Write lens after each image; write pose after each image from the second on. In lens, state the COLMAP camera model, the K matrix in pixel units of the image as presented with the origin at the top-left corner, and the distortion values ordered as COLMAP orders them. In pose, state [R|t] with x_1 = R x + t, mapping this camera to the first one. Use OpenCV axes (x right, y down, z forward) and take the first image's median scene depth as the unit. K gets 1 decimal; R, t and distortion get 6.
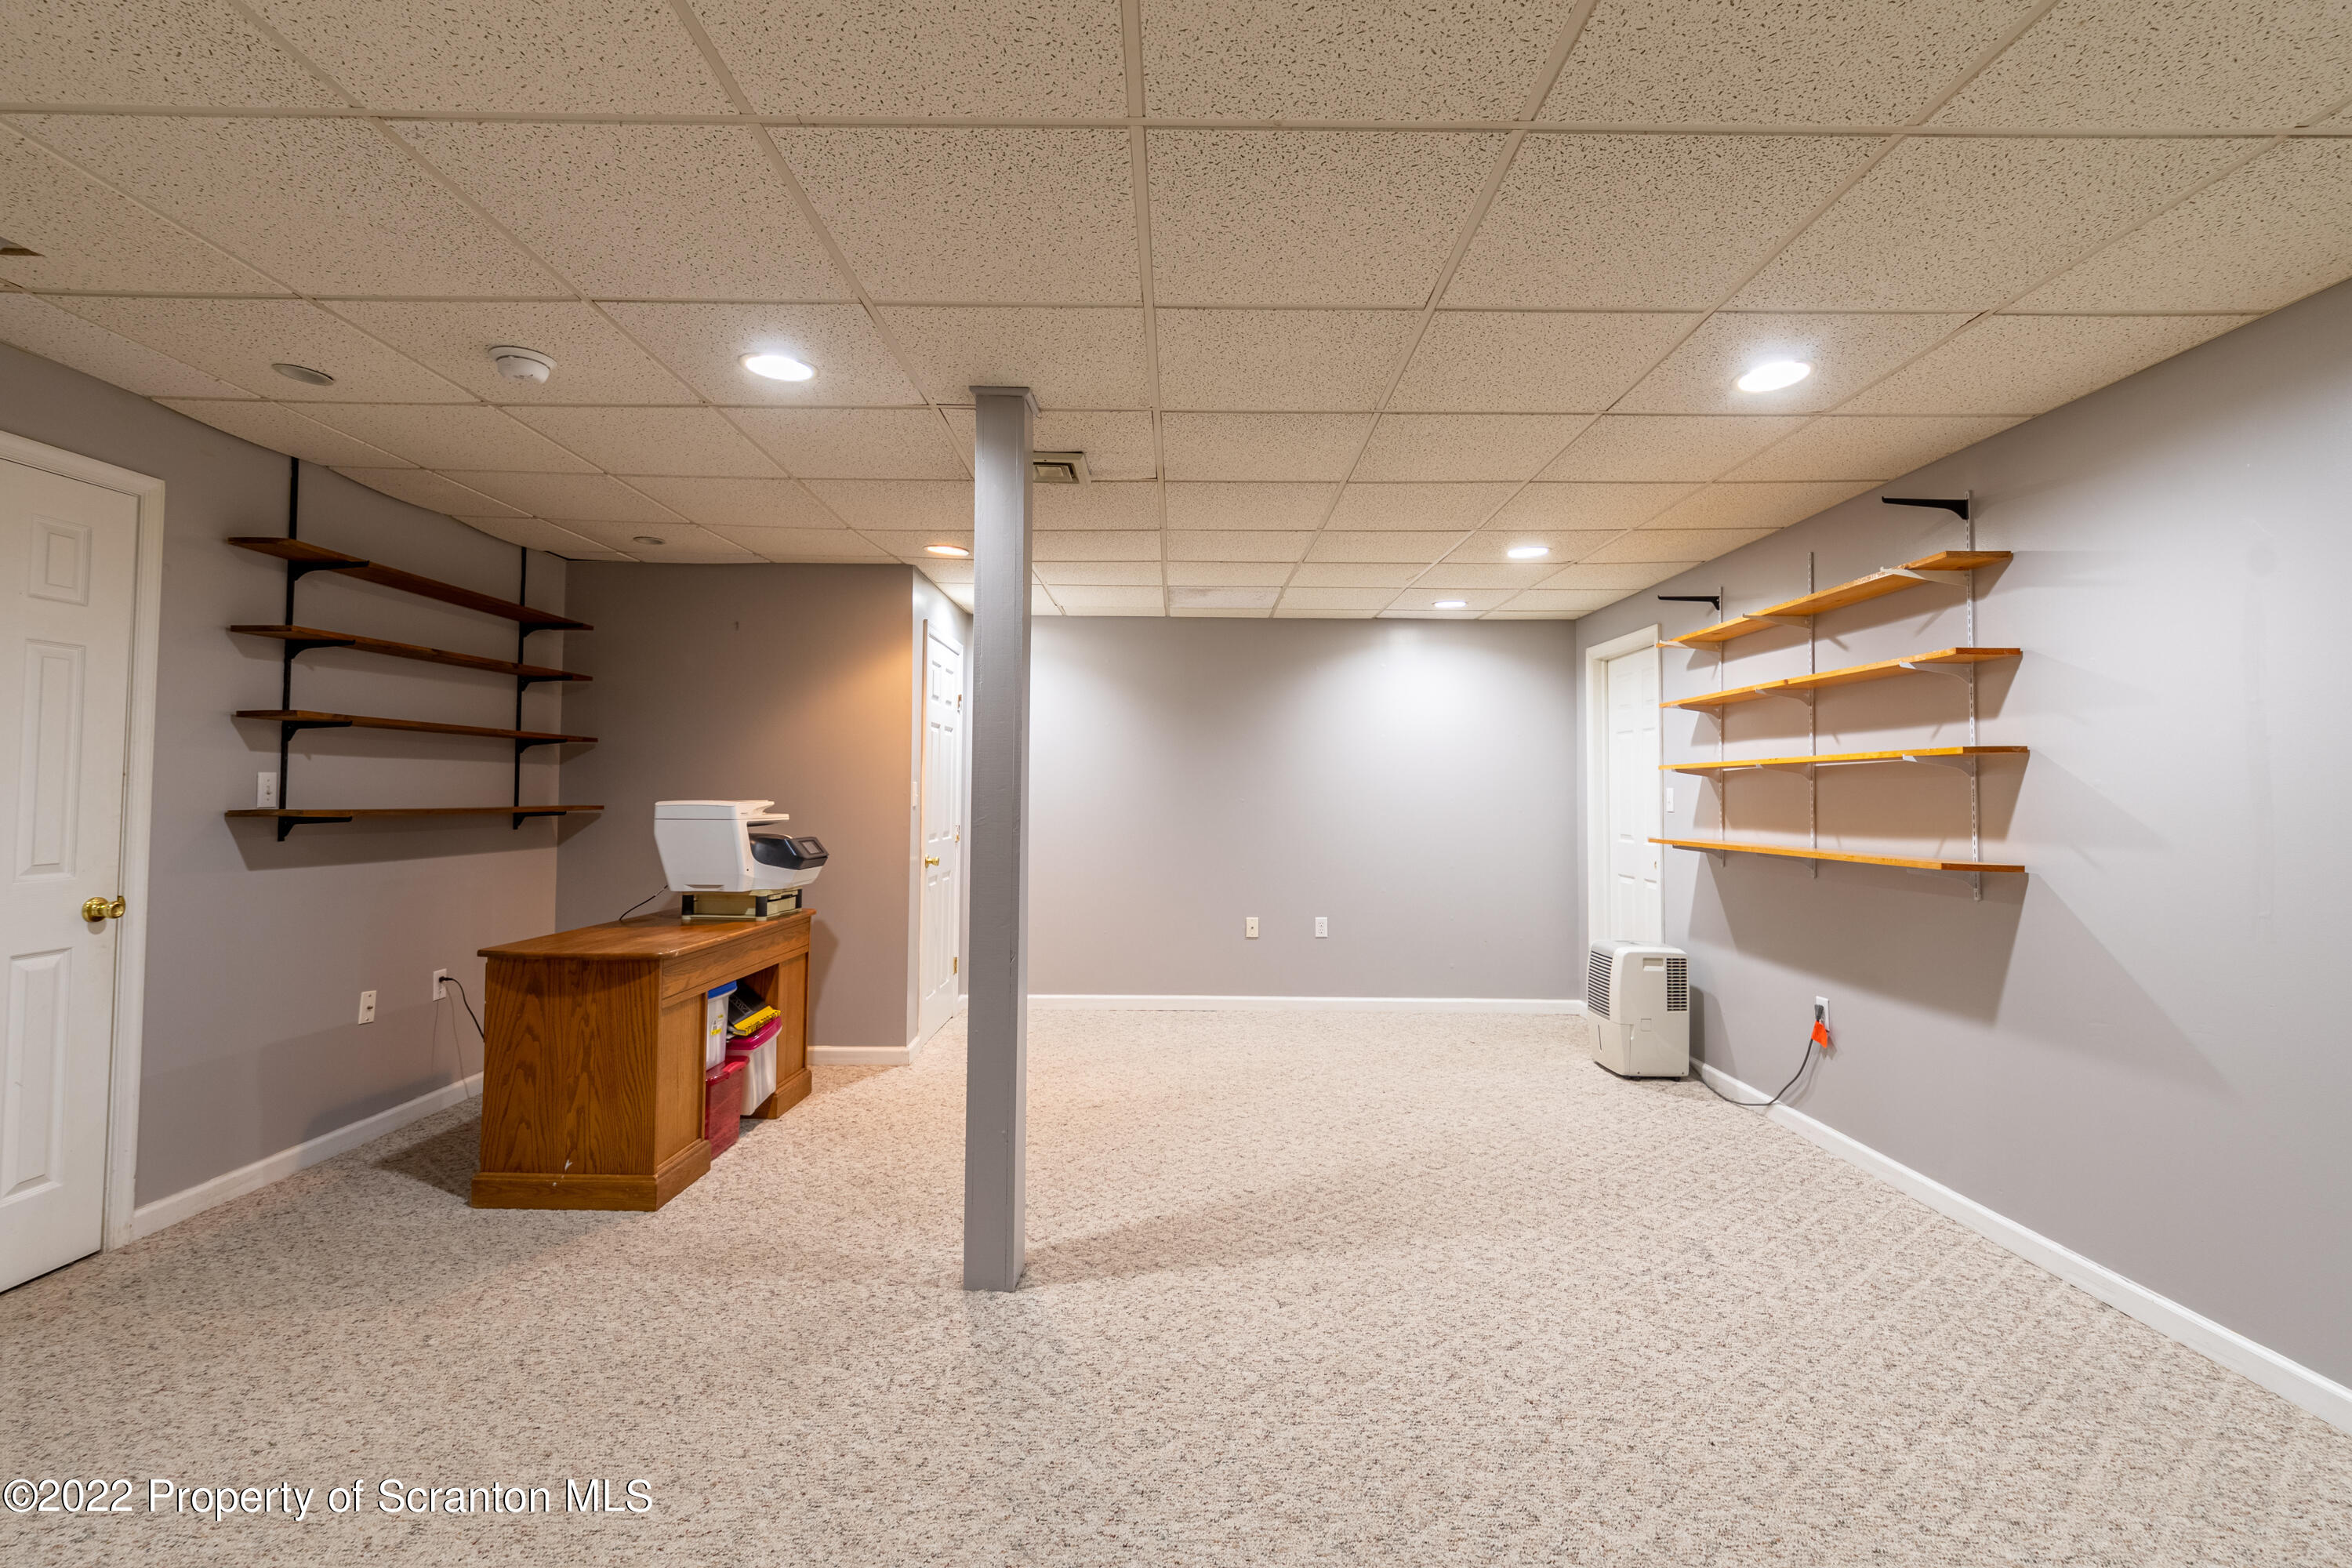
lens RADIAL K [[1055.0, 0, 1173.4], [0, 1055.0, 784.2], [0, 0, 1]] dist [-0.001578, -0.000345]
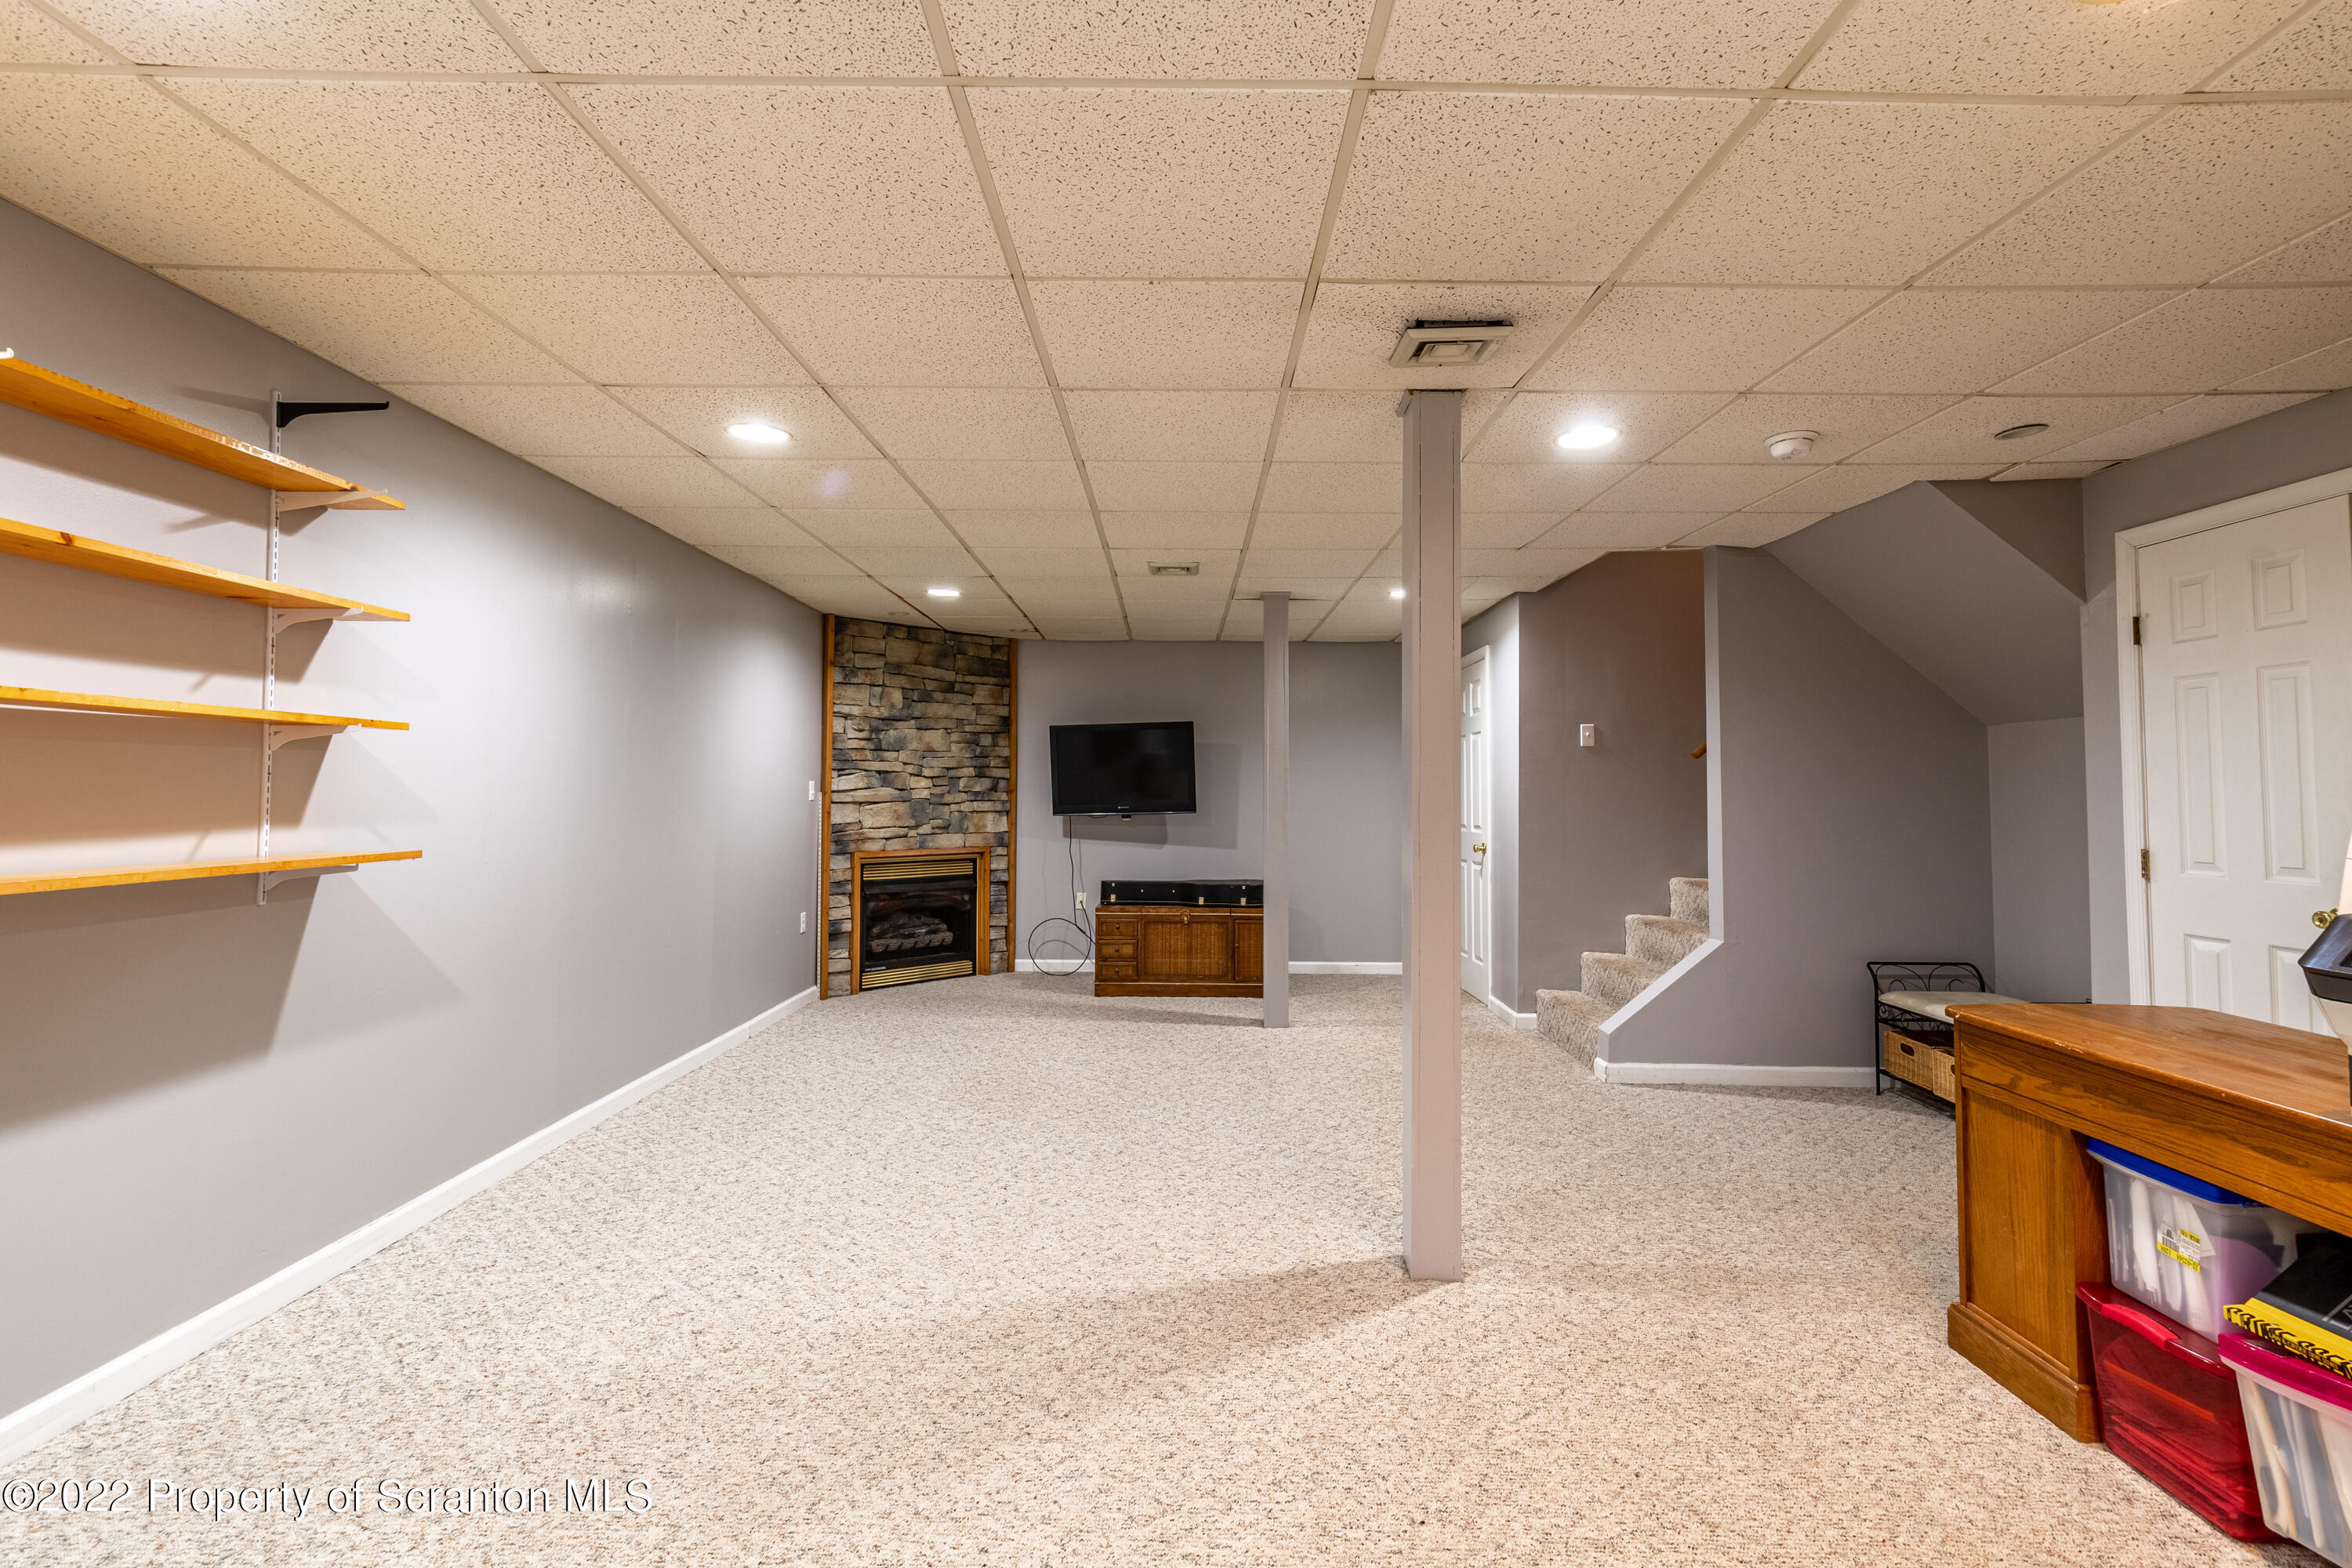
lens RADIAL K [[1055.0, 0, 1179.8], [0, 1055.0, 779.5], [0, 0, 1]] dist [-0.001578, -0.000345]
pose [[-0.999868, -0.015963, -0.002960, 0.079066], [-0.015899, 0.999661, -0.020640, 0.022385], [0.003288, -0.020591, -0.999783, 1.928008]]
